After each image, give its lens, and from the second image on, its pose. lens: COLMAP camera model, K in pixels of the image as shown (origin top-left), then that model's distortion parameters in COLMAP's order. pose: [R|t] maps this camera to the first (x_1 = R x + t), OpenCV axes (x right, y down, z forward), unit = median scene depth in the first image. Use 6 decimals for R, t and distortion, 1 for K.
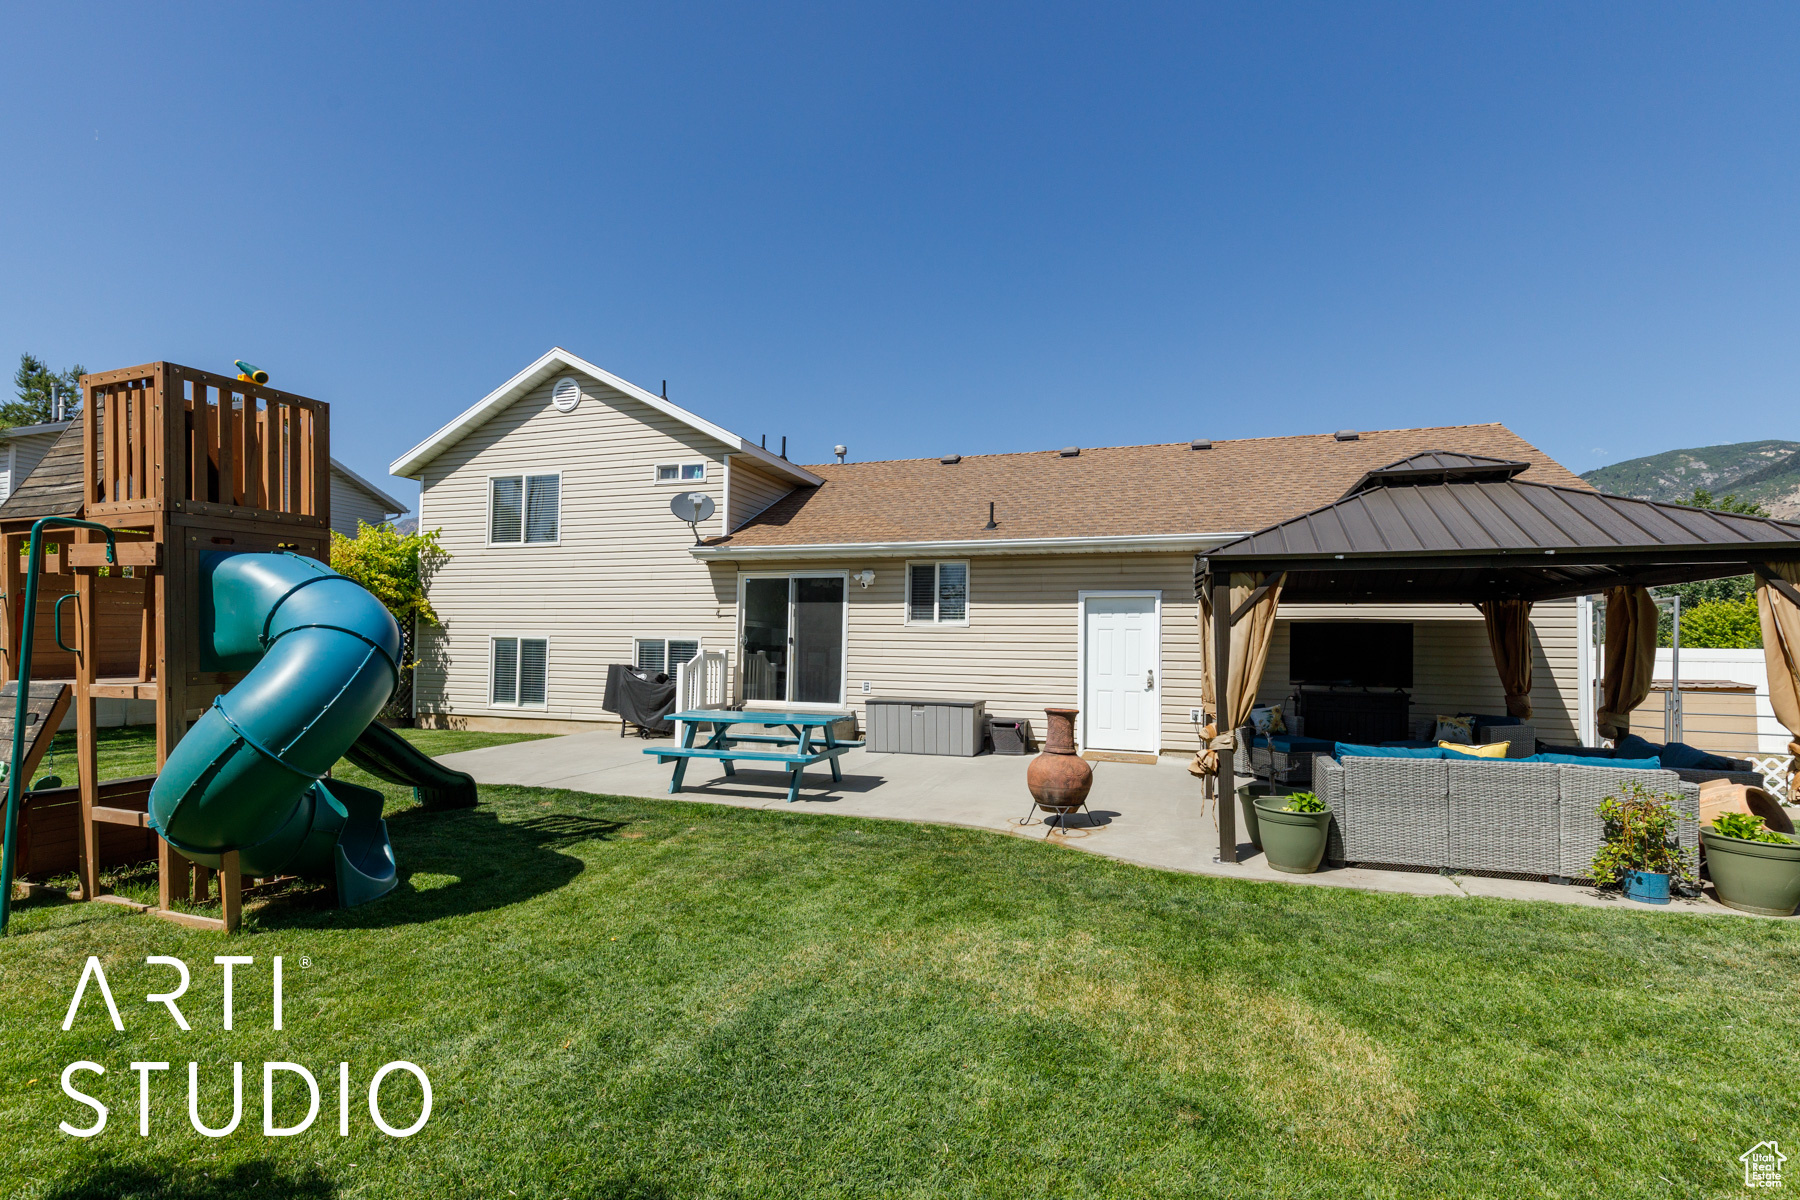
lens RADIAL K [[817.0, 0, 864.7], [0, 817.0, 638.5], [0, 0, 1]] dist [0.007254, -0.000913]
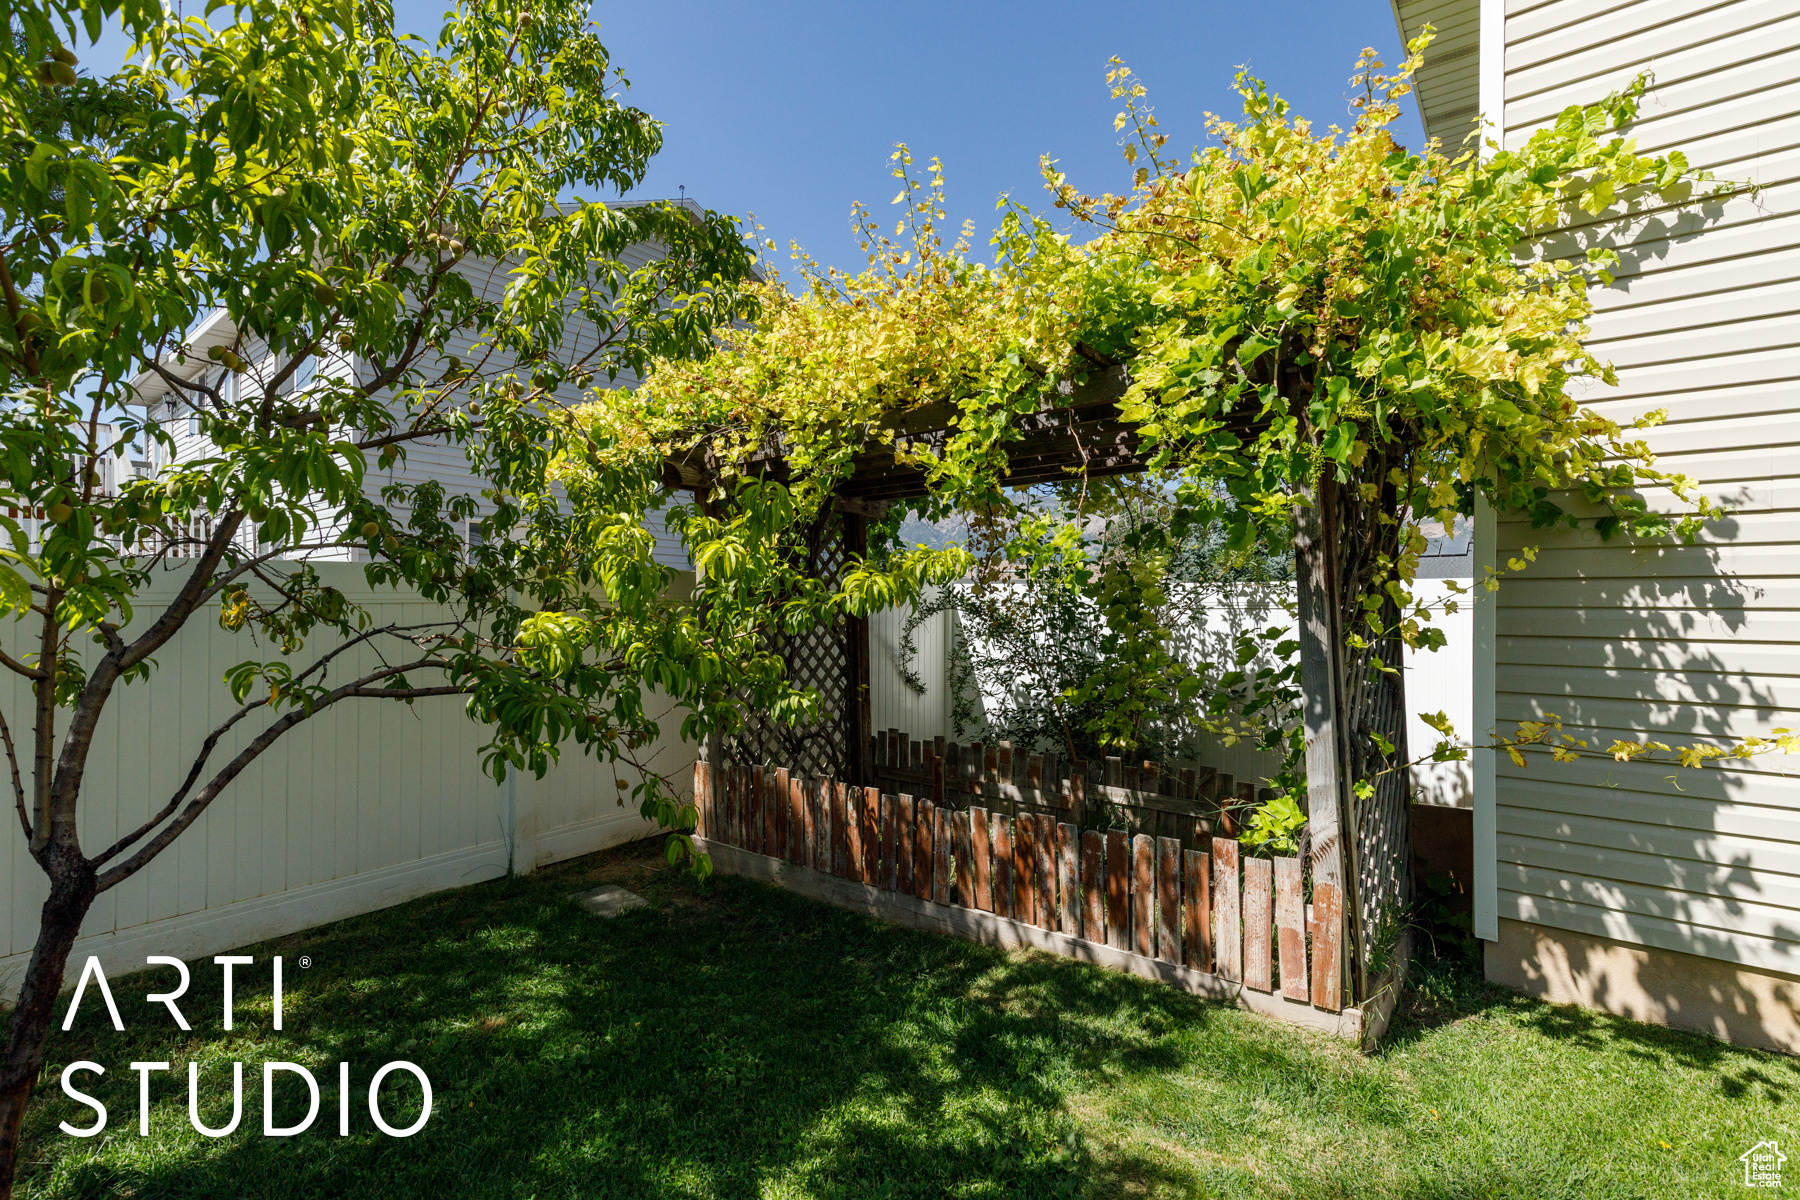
lens RADIAL K [[817.0, 0, 916.5], [0, 817.0, 605.4], [0, 0, 1]] dist [0.007254, -0.000913]
pose [[0.937621, -0.014506, -0.347356, -0.721746], [0.022338, 0.999578, 0.018554, -0.006010], [0.346940, -0.025156, 0.937550, 0.844267]]
